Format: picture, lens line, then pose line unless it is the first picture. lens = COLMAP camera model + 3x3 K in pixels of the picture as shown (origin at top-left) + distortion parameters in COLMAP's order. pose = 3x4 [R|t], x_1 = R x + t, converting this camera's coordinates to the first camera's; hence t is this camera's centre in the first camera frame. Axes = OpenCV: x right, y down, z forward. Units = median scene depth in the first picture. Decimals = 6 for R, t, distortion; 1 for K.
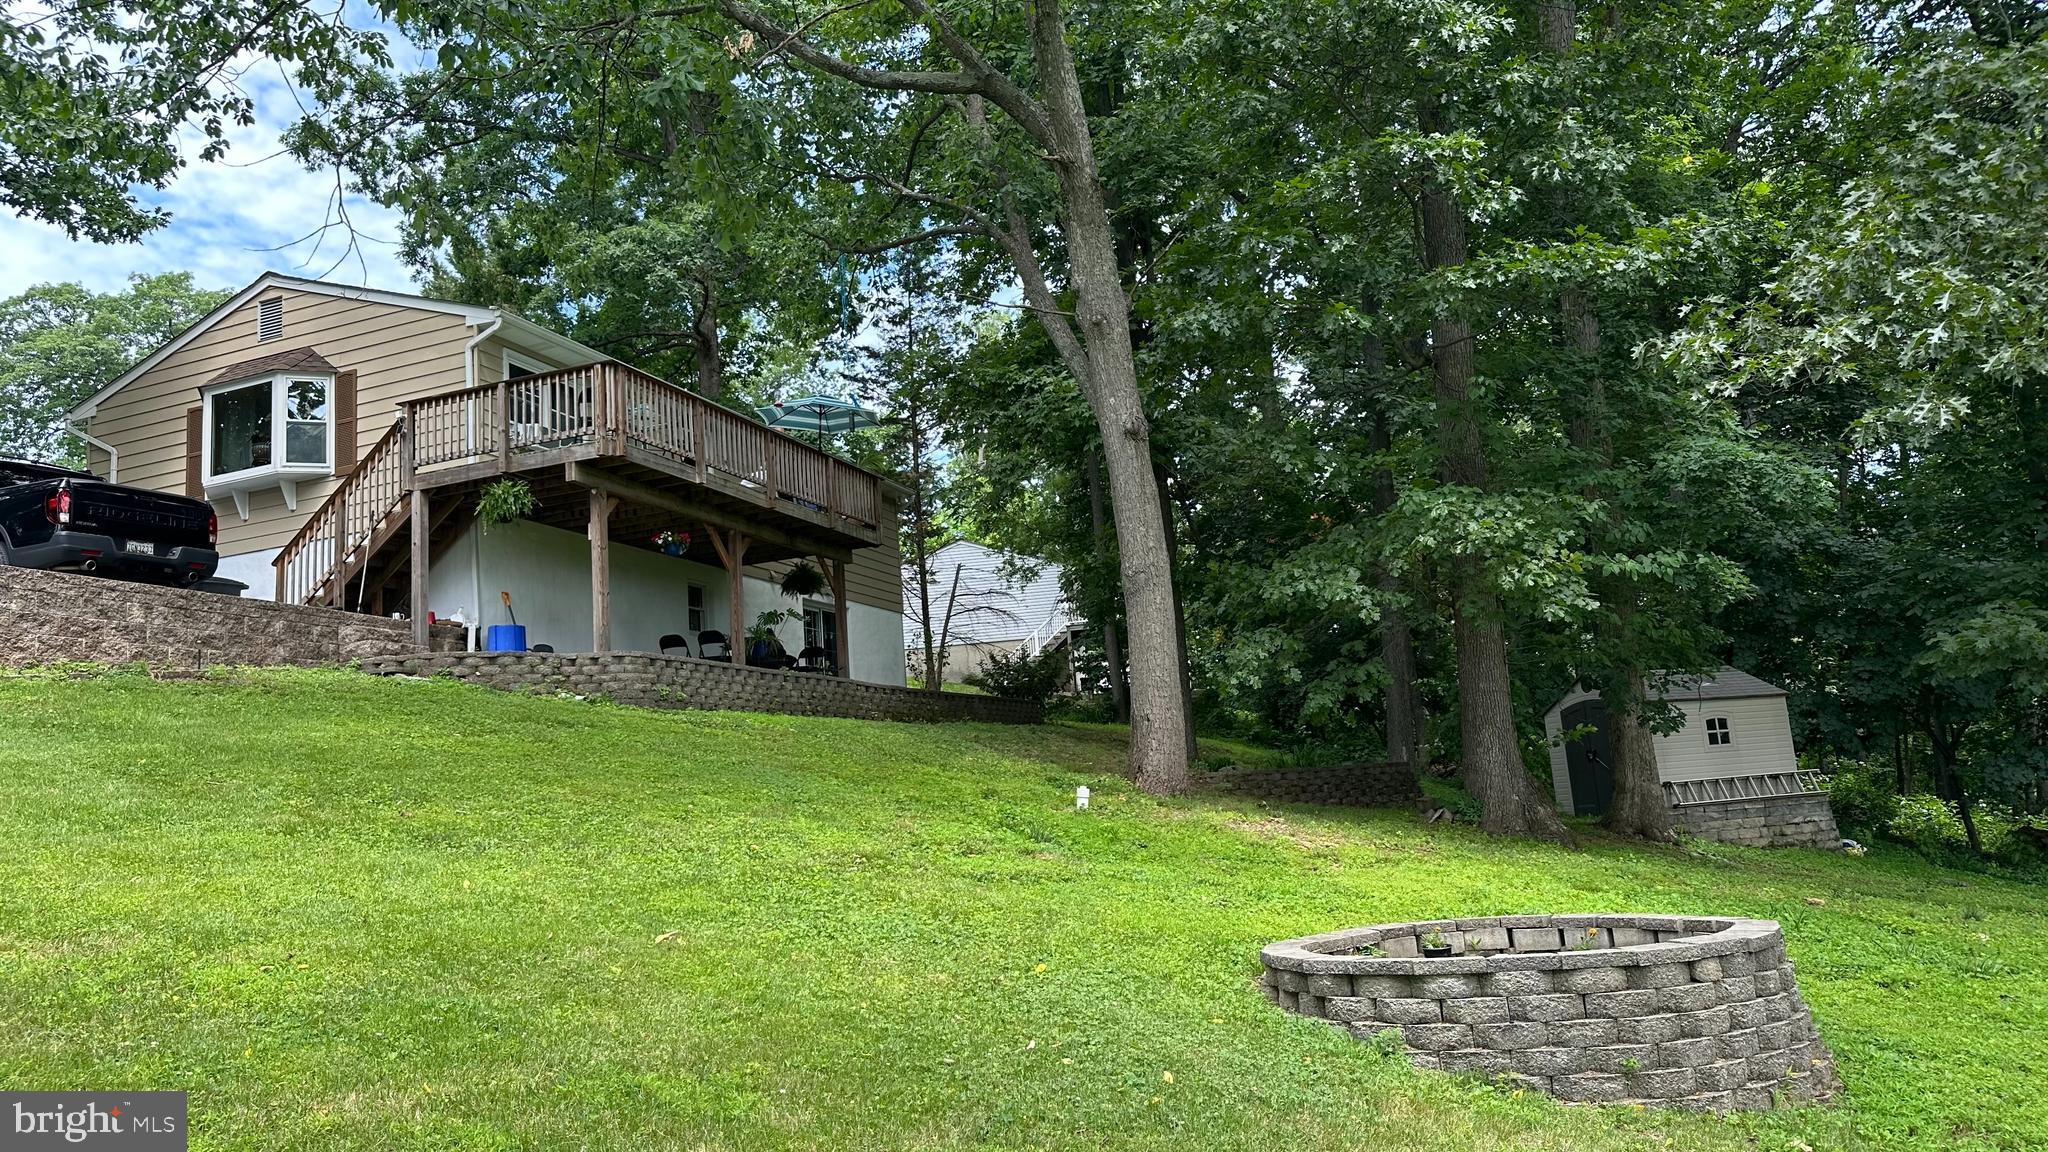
lens RADIAL K [[1440.0, 0, 1034.5], [0, 1440.0, 566.2], [0, 0, 1]] dist [0.023993, -0.018886]
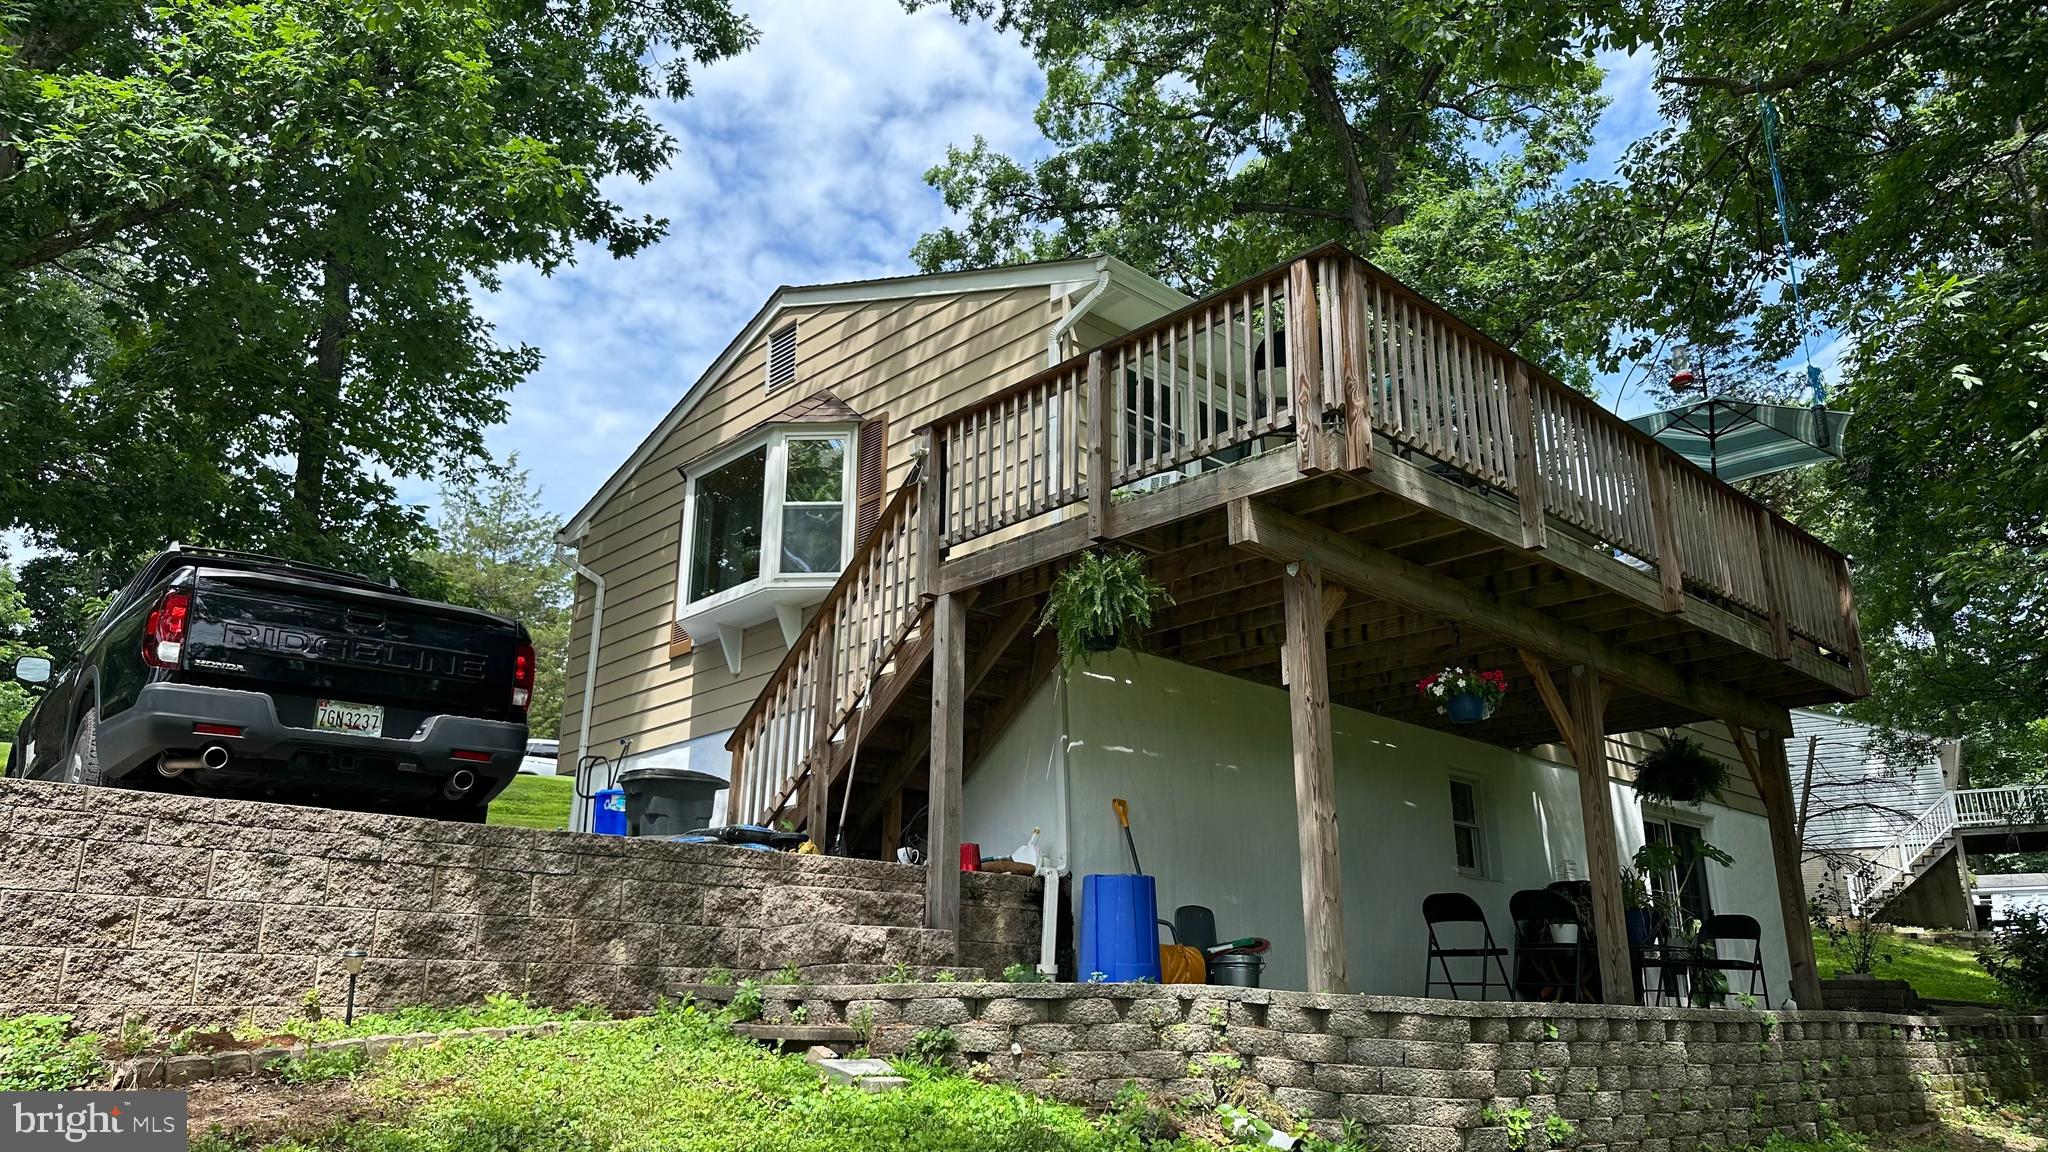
lens RADIAL K [[1440.0, 0, 1089.3], [0, 1440.0, 587.5], [0, 0, 1]] dist [0.023993, -0.018886]
pose [[0.917039, -0.050020, -0.395649, -0.182533], [0.008130, 0.994242, -0.106852, -0.002312], [0.398716, 0.094771, 0.912165, 0.557875]]
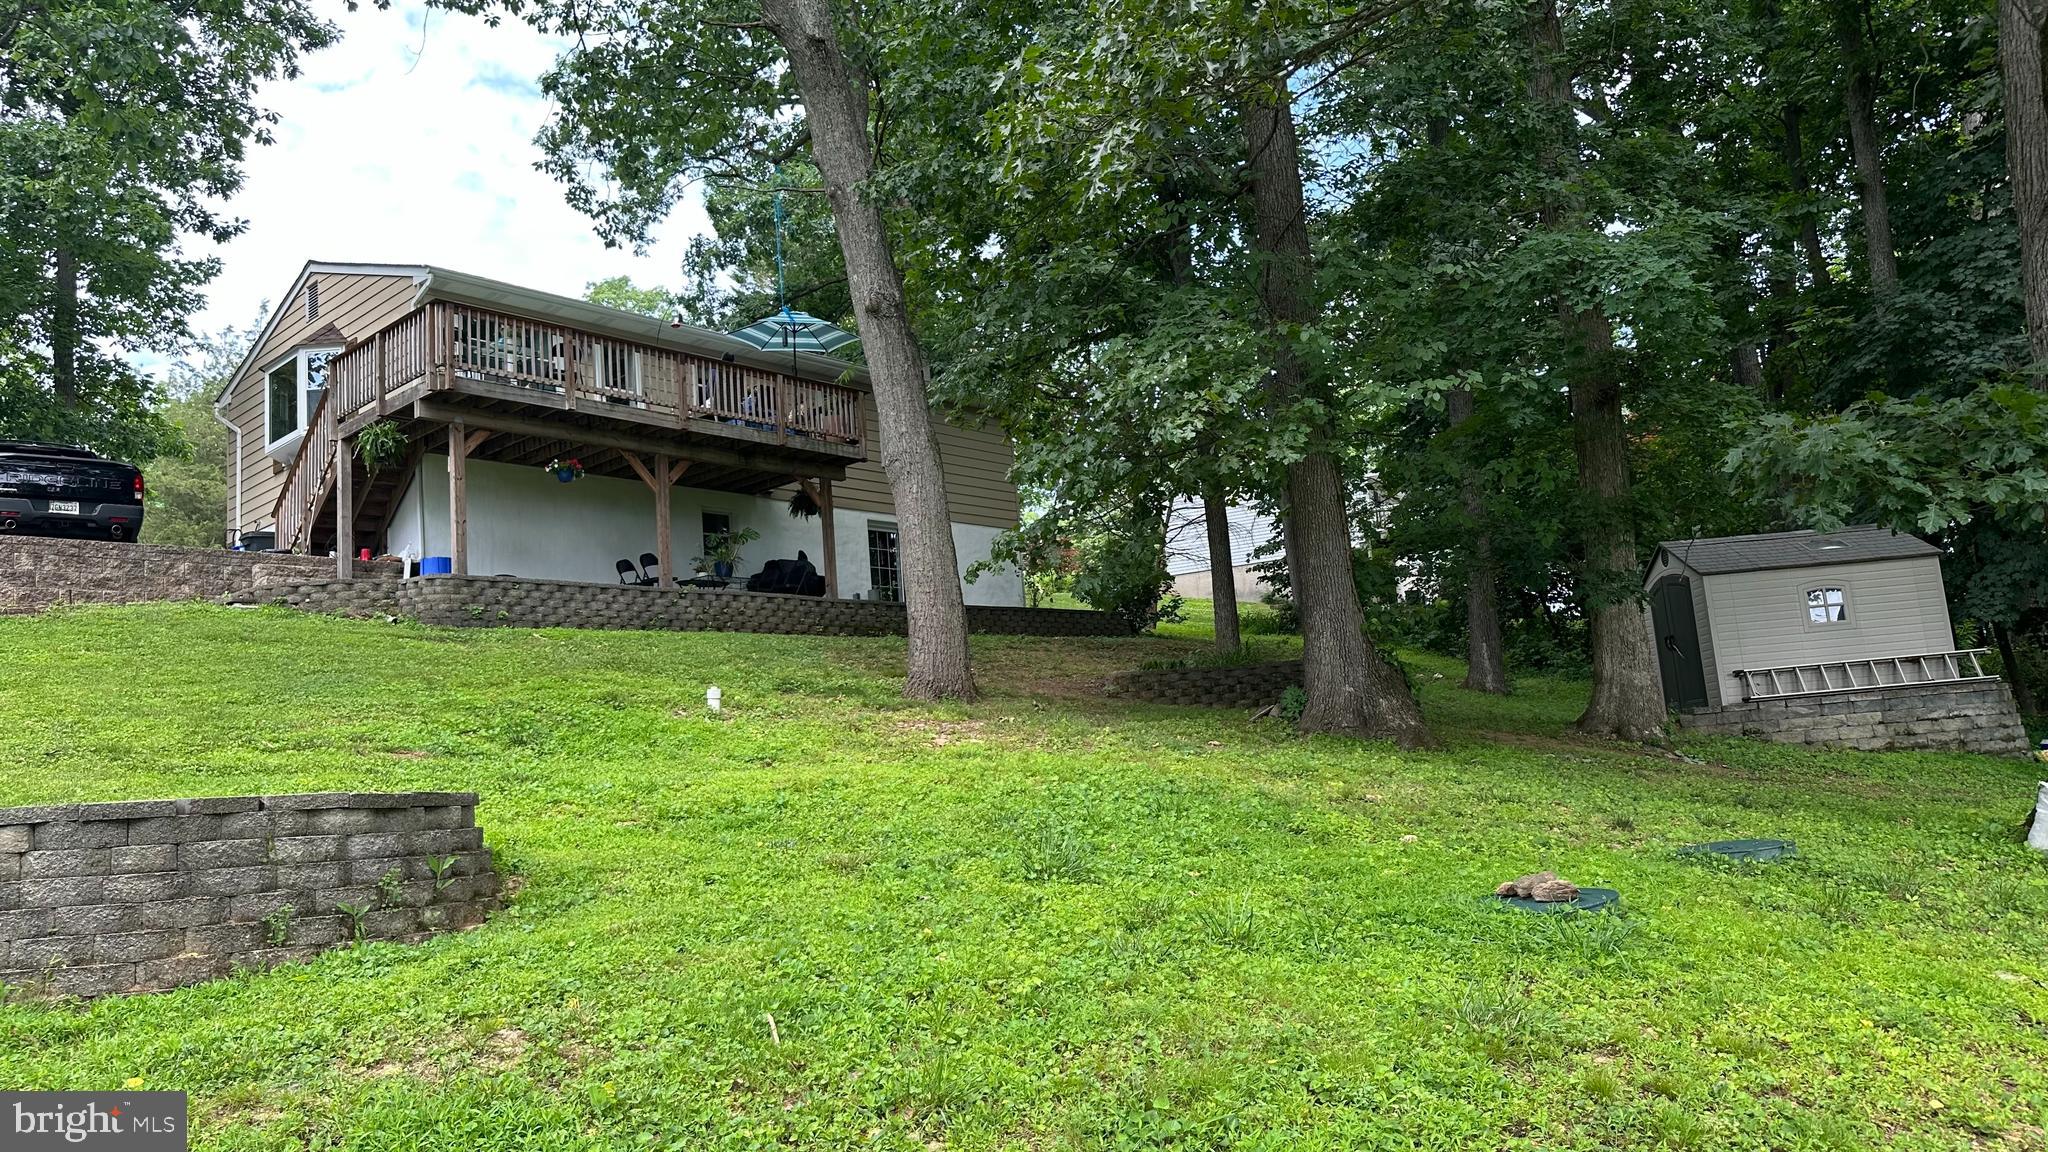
lens RADIAL K [[1440.0, 0, 1039.4], [0, 1440.0, 571.8], [0, 0, 1]] dist [0.023993, -0.018886]
pose [[0.938607, -0.055170, -0.340549, 0.428736], [0.071786, 0.996757, 0.036376, 0.044386], [0.337438, -0.058589, 0.939523, 0.135813]]
